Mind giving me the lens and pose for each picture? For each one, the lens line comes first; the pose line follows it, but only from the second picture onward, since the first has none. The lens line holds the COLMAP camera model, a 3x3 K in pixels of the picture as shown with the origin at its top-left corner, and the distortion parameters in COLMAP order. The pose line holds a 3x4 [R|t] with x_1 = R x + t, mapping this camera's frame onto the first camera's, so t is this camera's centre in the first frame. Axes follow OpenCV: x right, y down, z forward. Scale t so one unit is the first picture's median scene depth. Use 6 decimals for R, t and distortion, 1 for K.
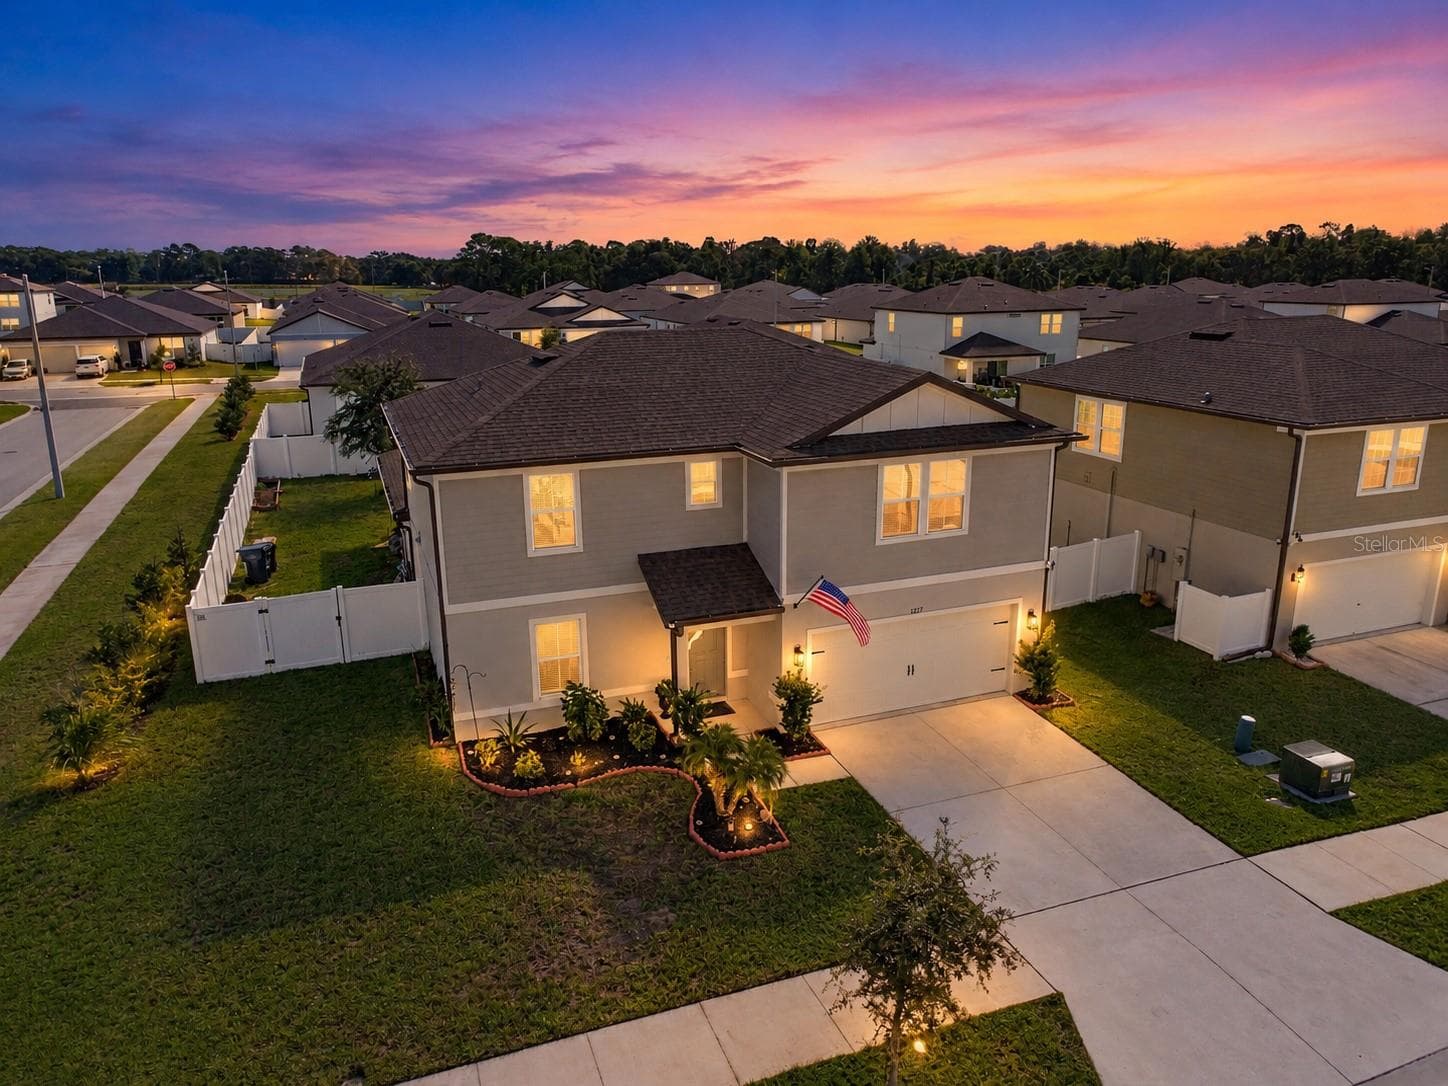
lens RADIAL K [[1004.4, 0, 722.0], [0, 1004.4, 546.0], [0, 0, 1]] dist [0.002451, 0.001651]
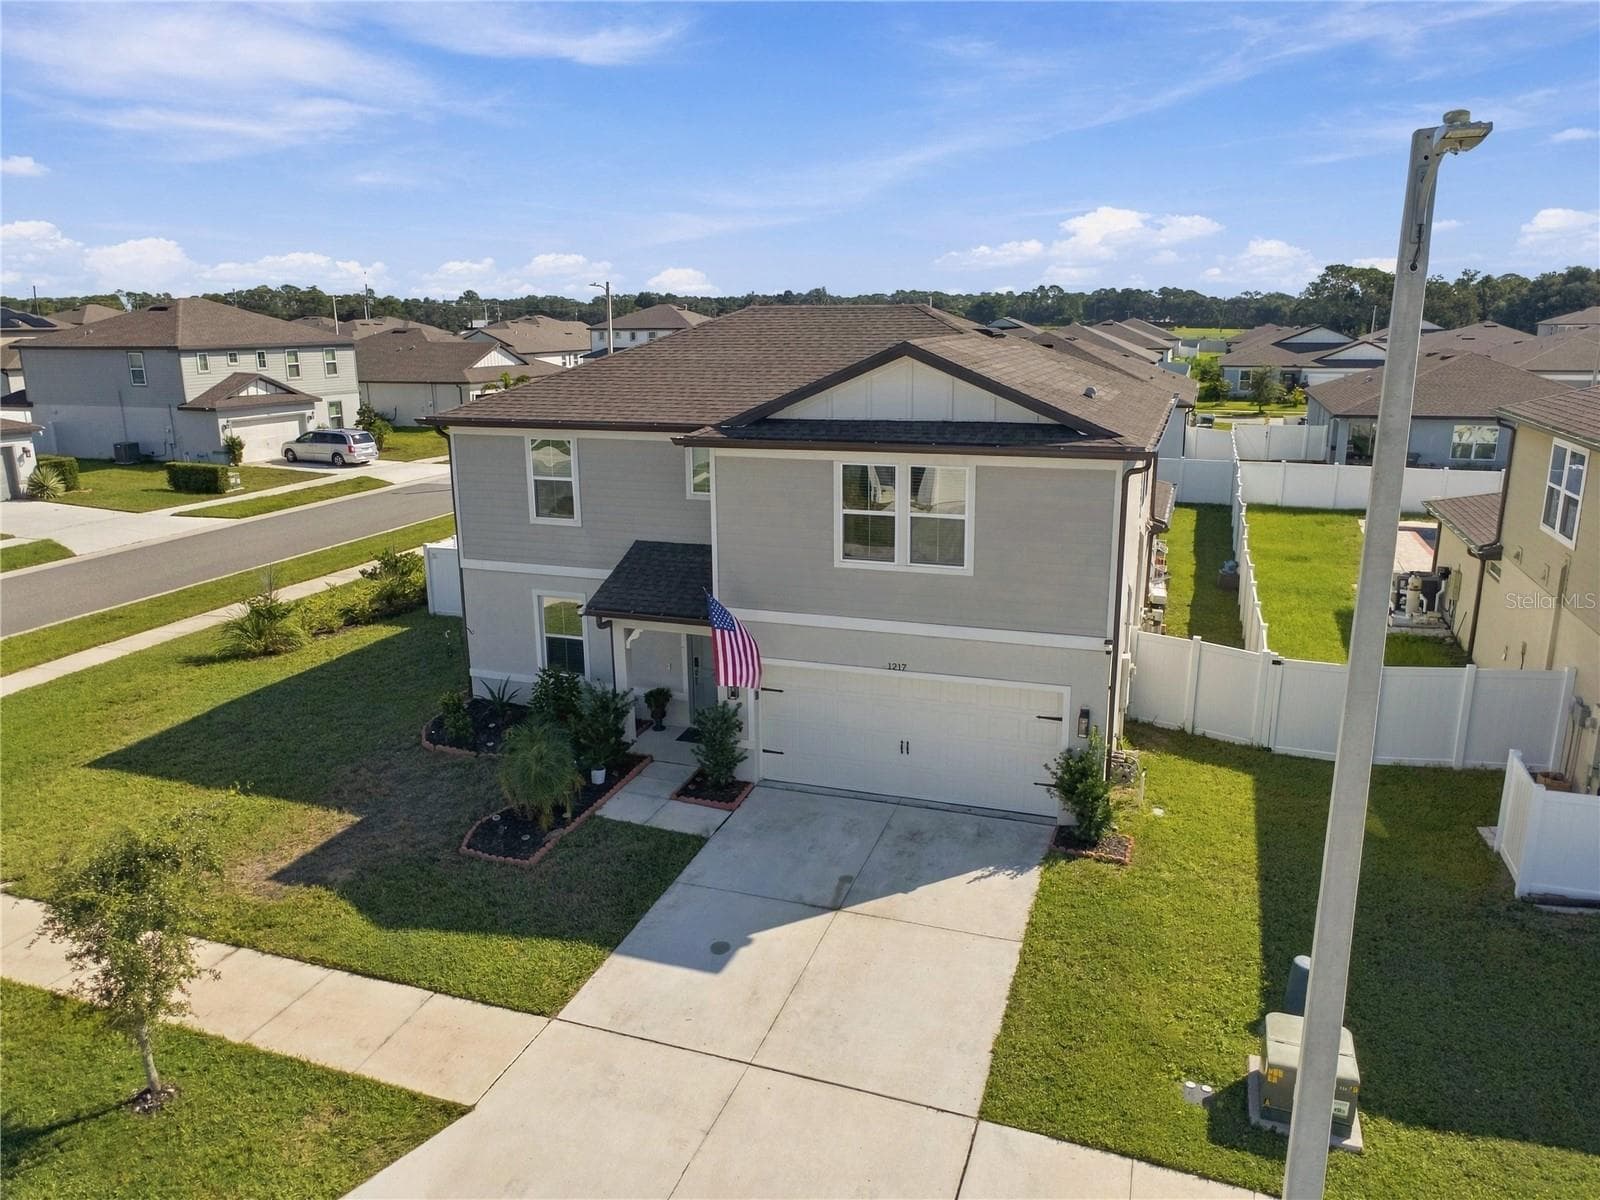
lens RADIAL K [[1106.1, 0, 800.0], [0, 1106.1, 600.0], [0, 0, 1]] dist [0.006772, -0.002854]
pose [[0.765195, 0.162979, -0.622828, 0.700774], [-0.172110, 0.984001, 0.046038, -0.010595], [0.620367, 0.071967, 0.781003, 0.336190]]
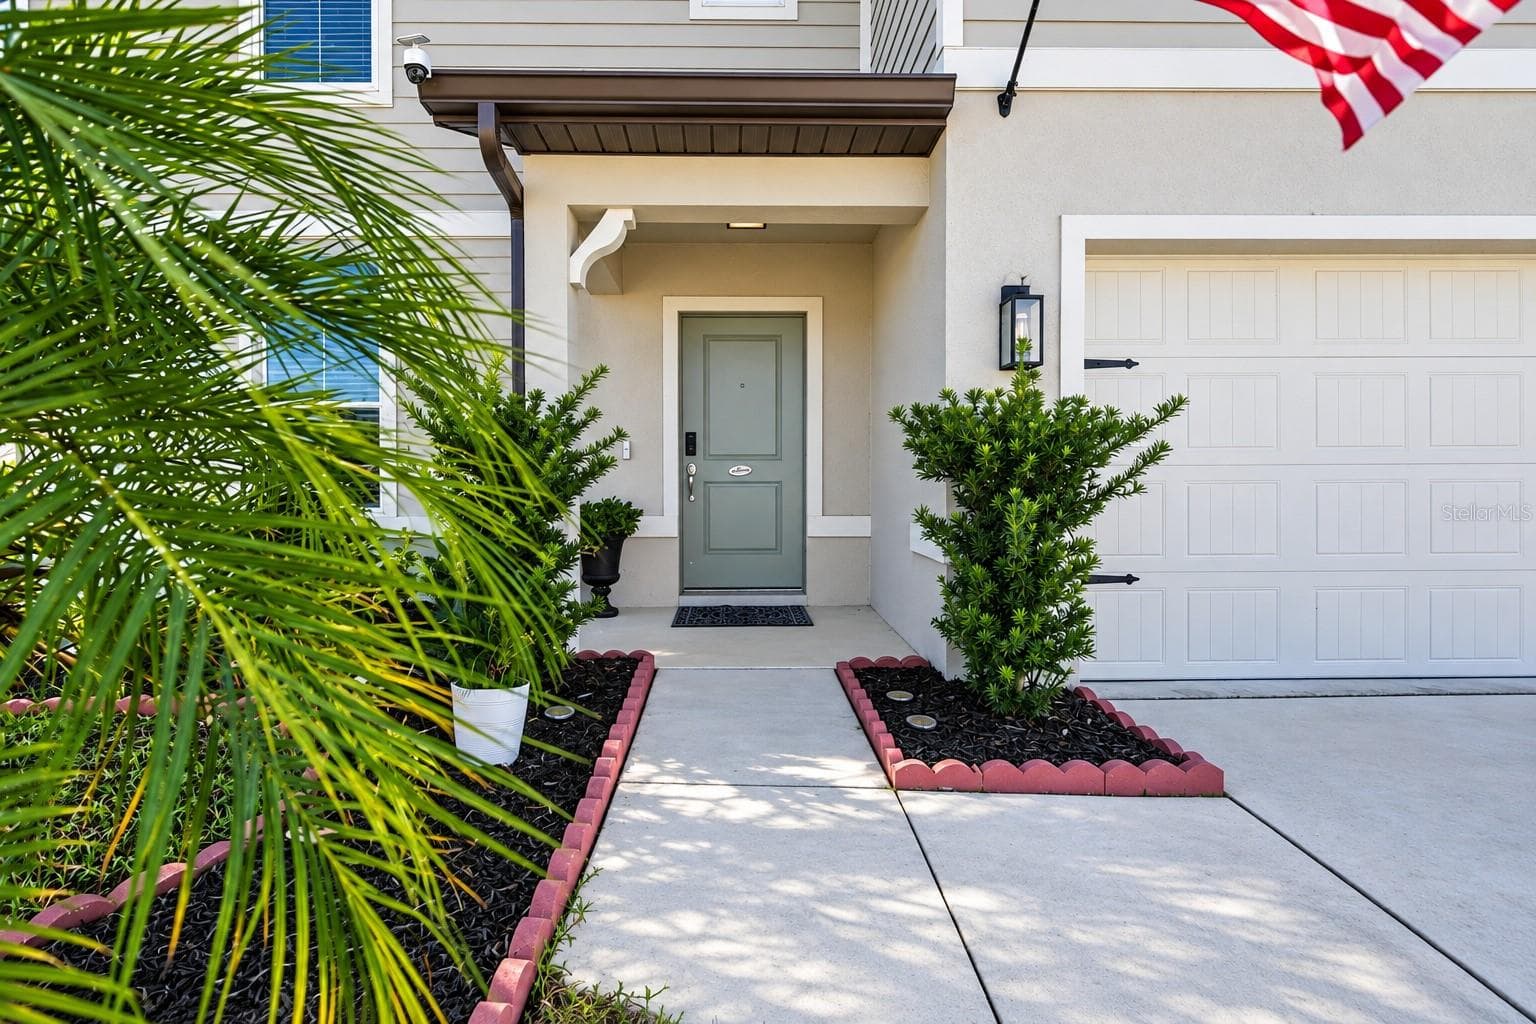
lens RADIAL K [[692.7, 0, 733.5], [0, 692.7, 490.6], [0, 0, 1]] dist [0.000035, 0.000001]
pose [[0.934575, 0.005646, -0.355722, 0.074160], [-0.100782, 0.963118, -0.249493, 0.202463], [0.341193, 0.269020, 0.900675, 0.882771]]
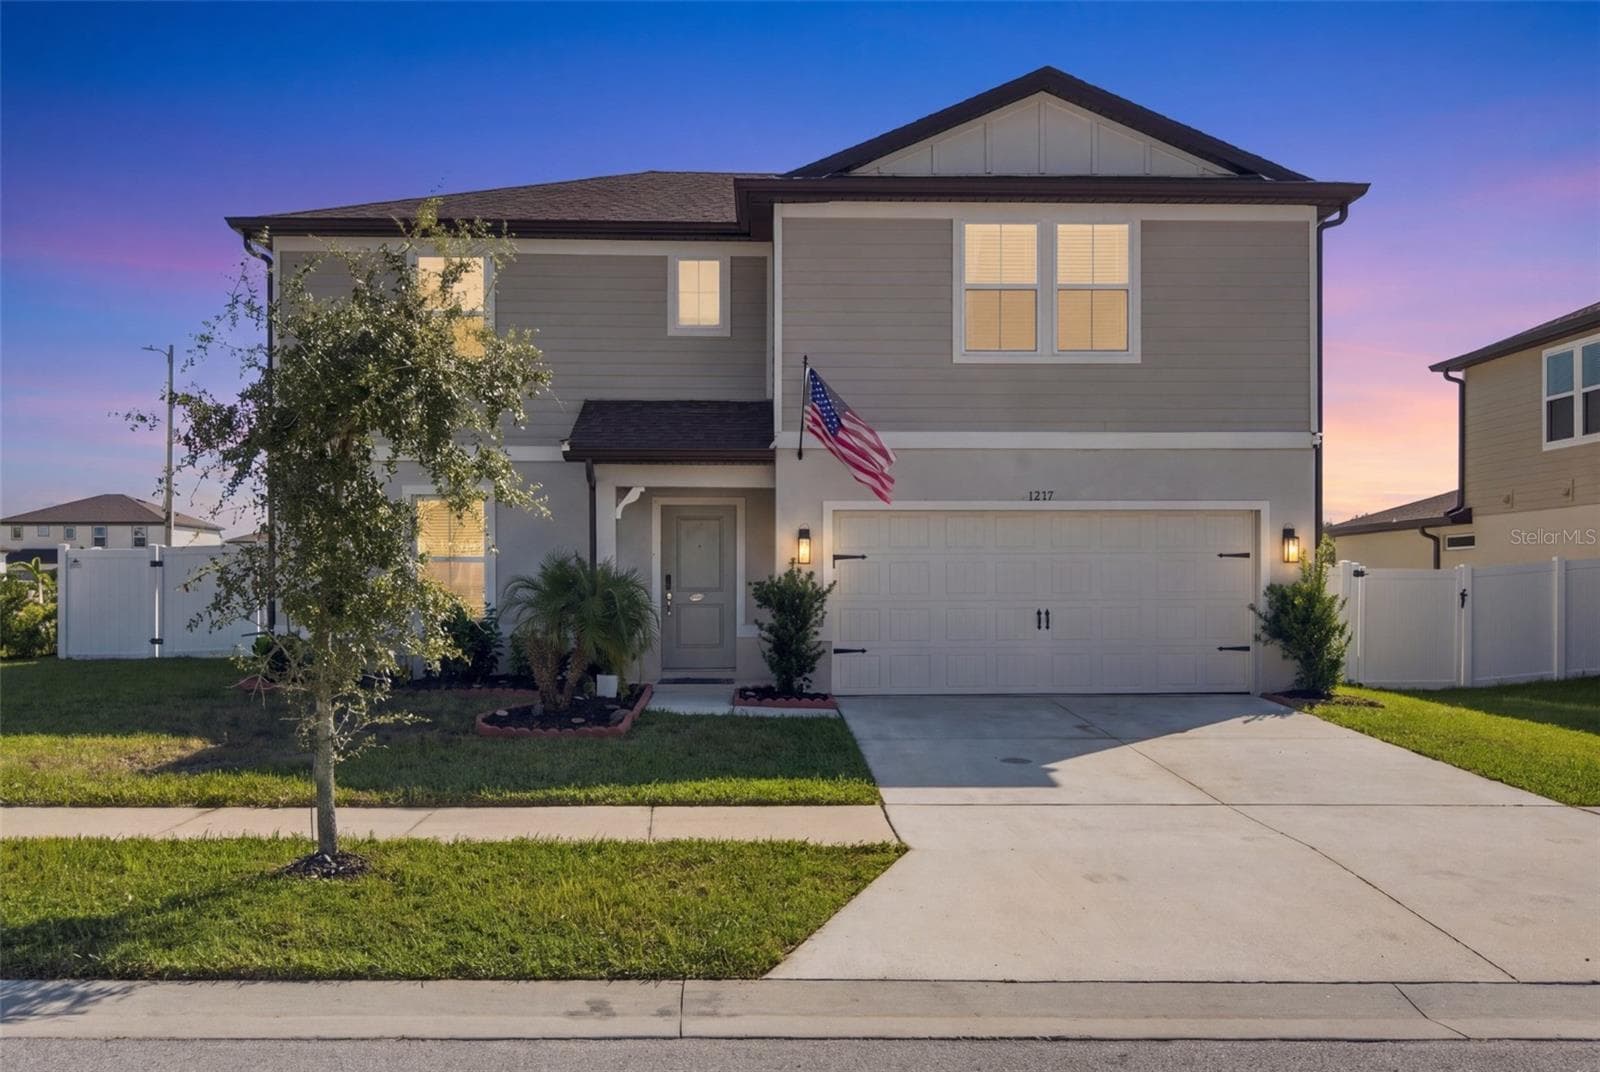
lens RADIAL K [[1437.1, 0, 794.3], [0, 1437.1, 593.6], [0, 0, 1]] dist [0.063163, -0.175018]
pose [[0.946806, 0.010382, -0.321637, 0.349658], [-0.094689, 0.964221, -0.247613, 0.355328], [0.307559, 0.264897, 0.913913, 0.268646]]
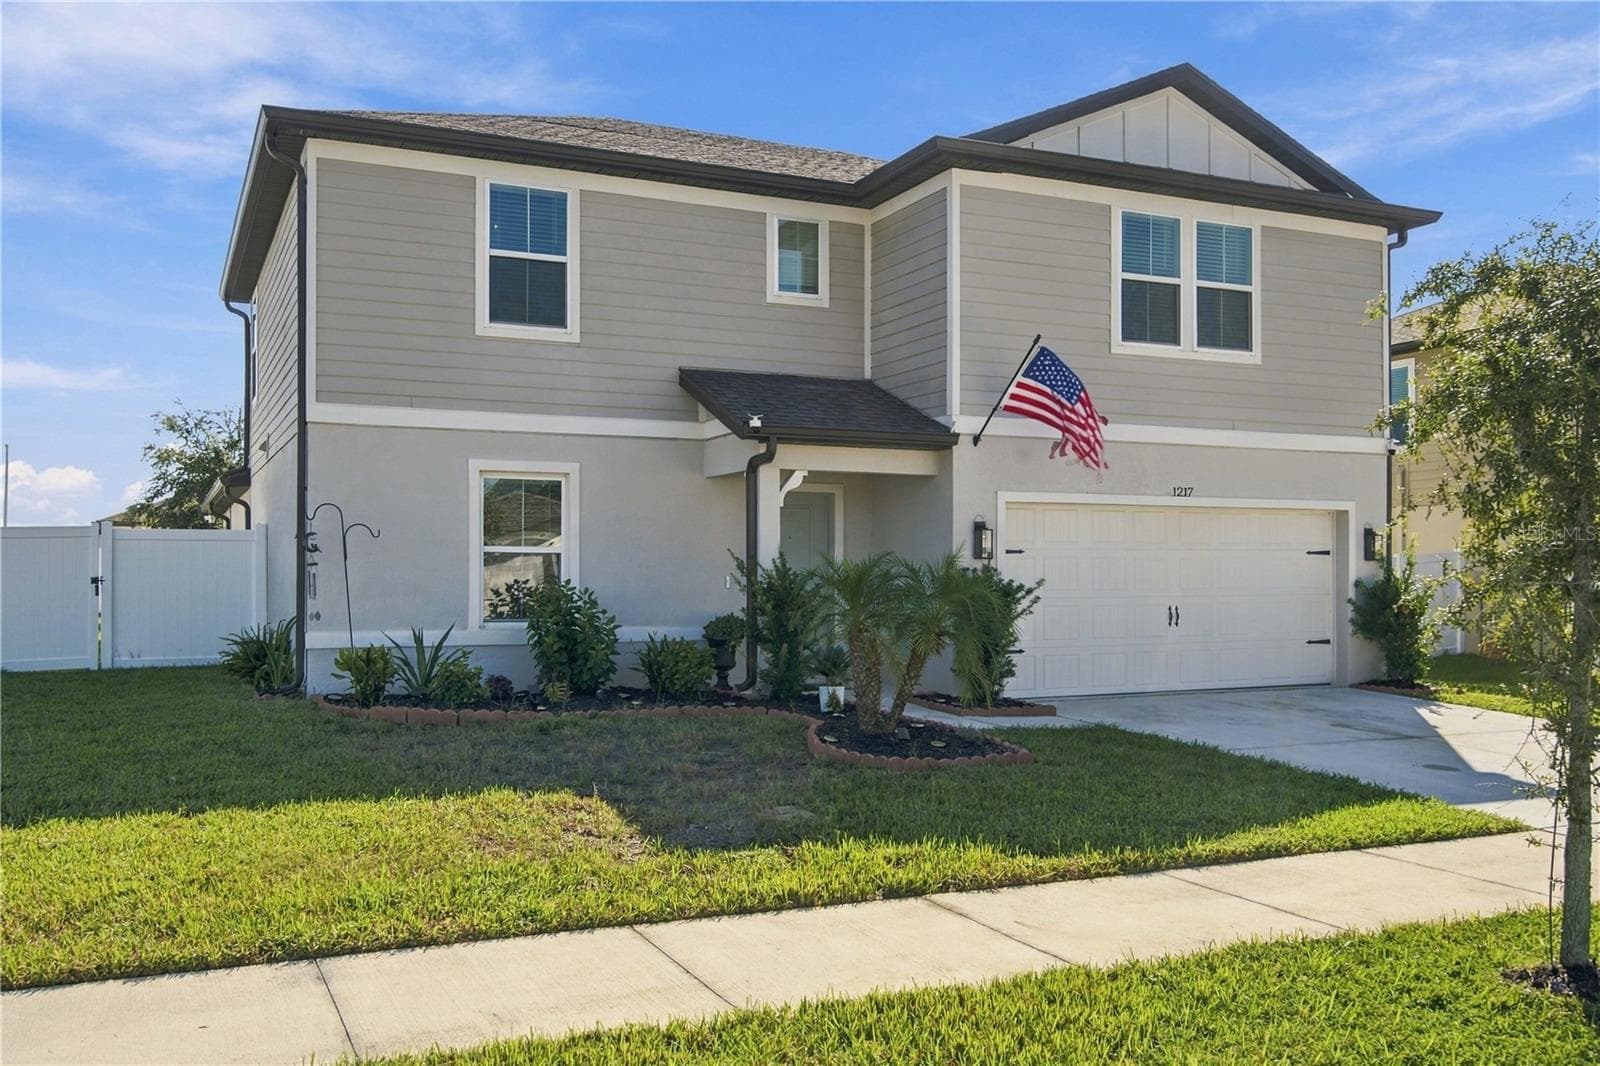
lens RADIAL K [[1375.1, 0, 794.2], [0, 1375.1, 591.9], [0, 0, 1]] dist [0.004647, 0.002820]
pose [[0.997324, 0.007963, 0.072680, -0.079182], [0.011514, 0.964545, -0.263669, 0.341654], [-0.072203, 0.263800, 0.961871, 0.332212]]
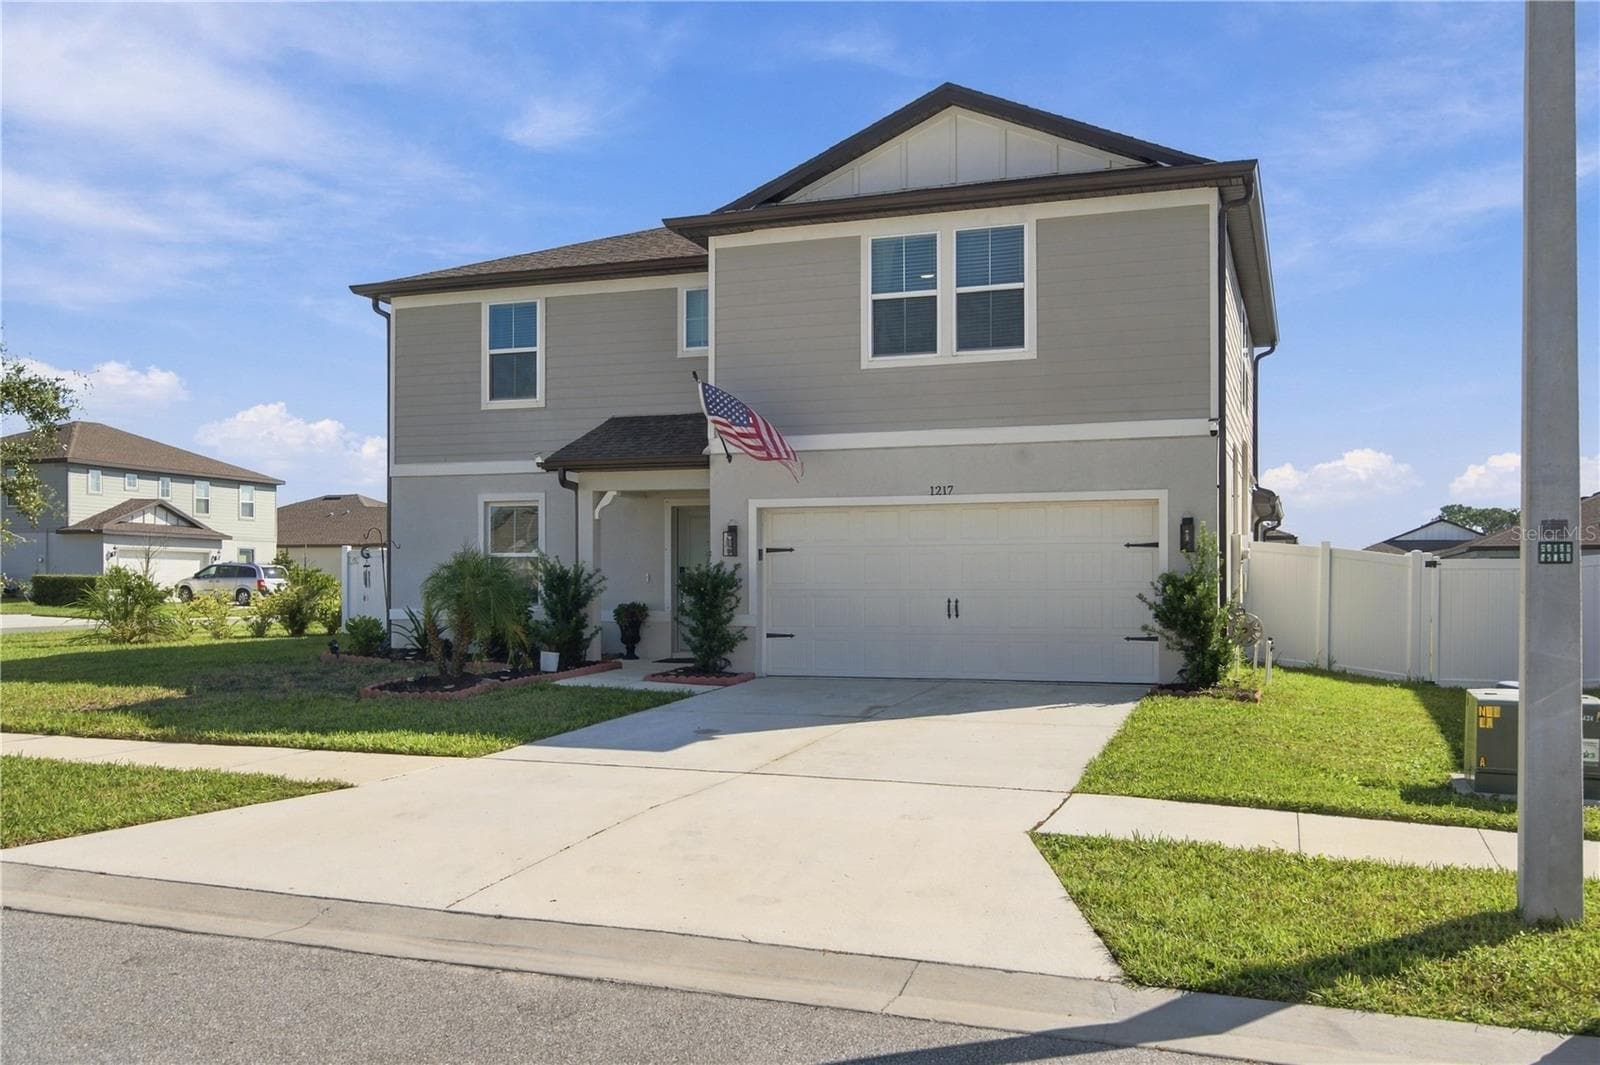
lens RADIAL K [[1375.1, 0, 794.2], [0, 1375.1, 591.4], [0, 0, 1]] dist [0.004647, 0.002820]
pose [[0.757319, 0.013888, -0.652897, 0.708017], [-0.183291, 0.964107, -0.192099, 0.315526], [0.626795, 0.265150, 0.732682, 0.412118]]
